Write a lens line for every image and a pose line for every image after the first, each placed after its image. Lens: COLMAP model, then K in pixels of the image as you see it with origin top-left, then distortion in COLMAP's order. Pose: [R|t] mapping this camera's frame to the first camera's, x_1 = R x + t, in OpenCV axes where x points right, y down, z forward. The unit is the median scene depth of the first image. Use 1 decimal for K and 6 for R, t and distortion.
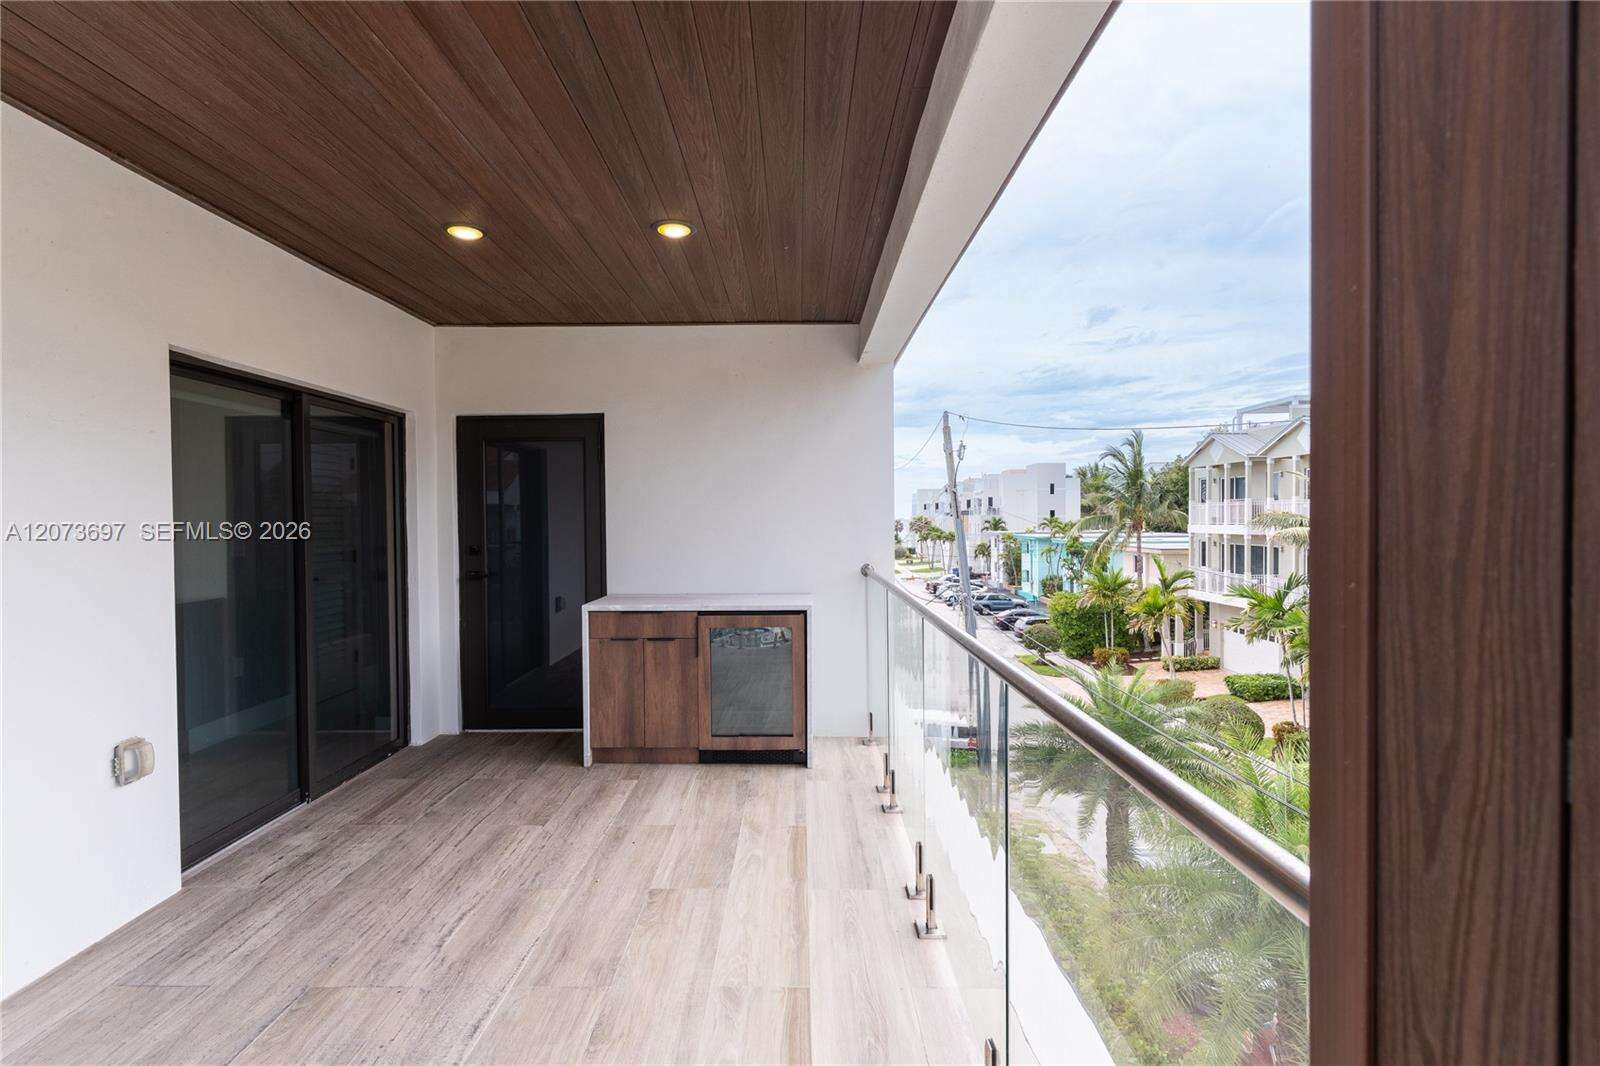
lens RADIAL K [[758.9, 0, 800.0], [0, 758.9, 533.0], [0, 0, 1]] dist [0.000485, 0.000242]
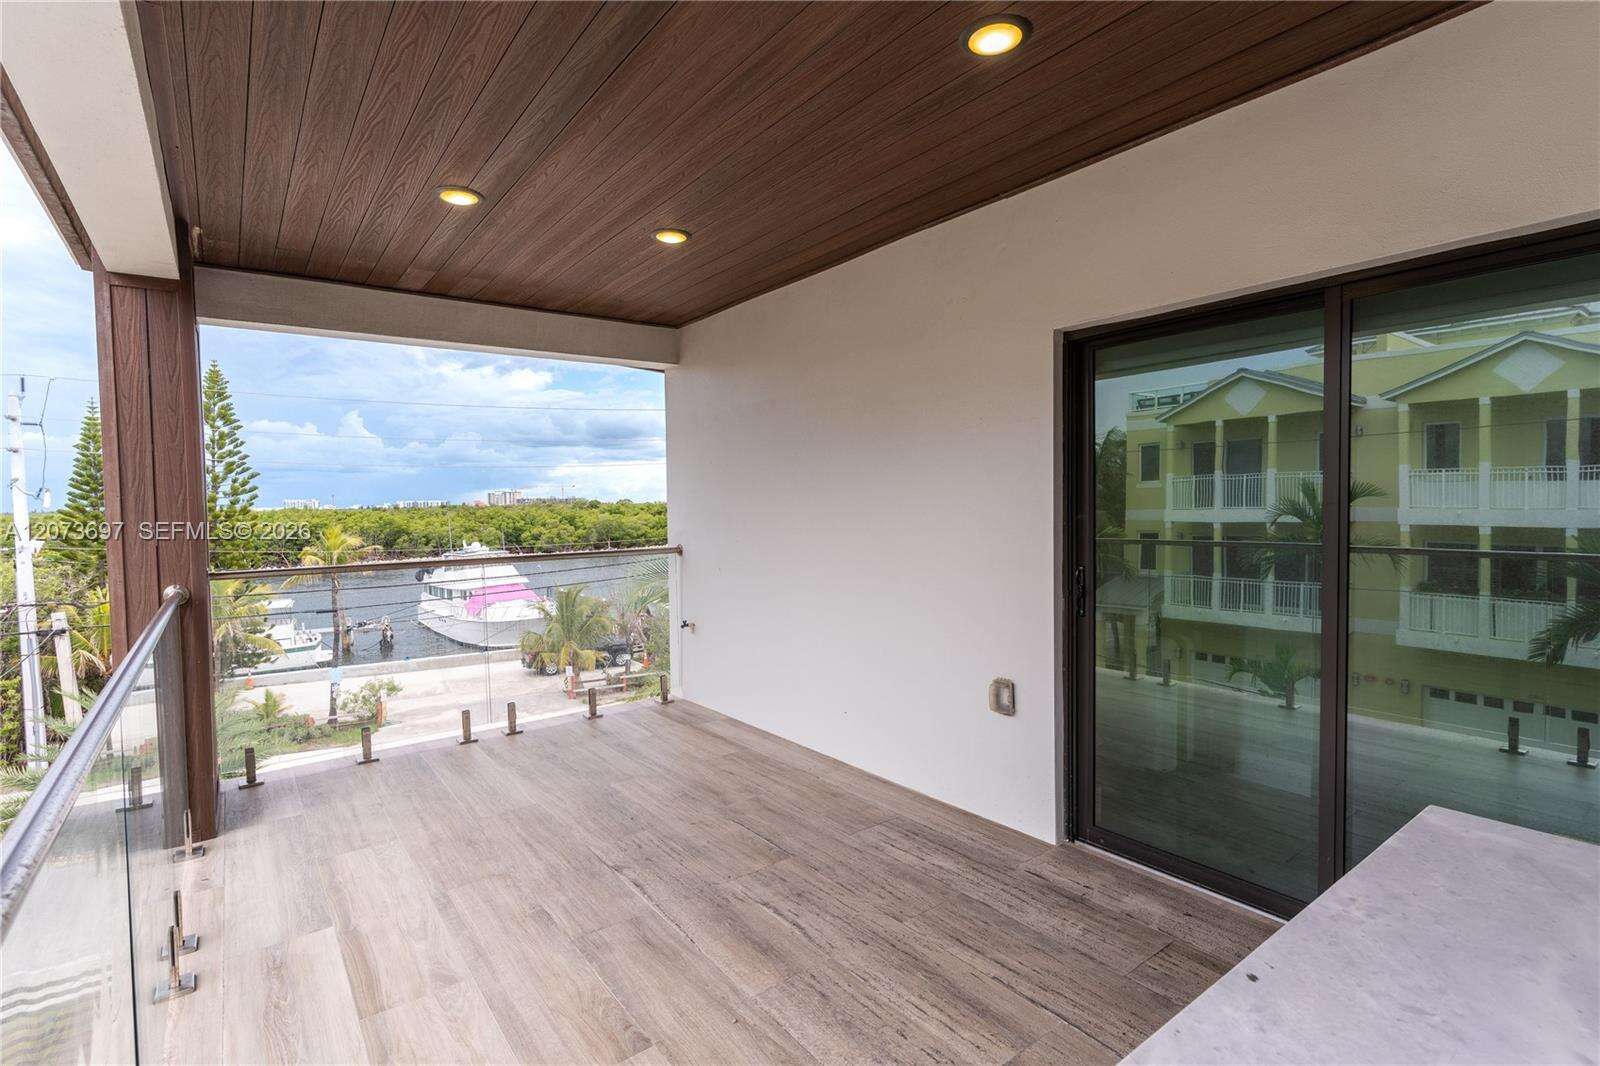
lens RADIAL K [[758.9, 0, 800.0], [0, 758.9, 533.0], [0, 0, 1]] dist [0.000485, 0.000242]
pose [[-0.797913, 0.044614, -0.601119, 0.098684], [0.010666, 0.998146, 0.059922, -0.037989], [0.602678, 0.041401, -0.796910, 1.766263]]
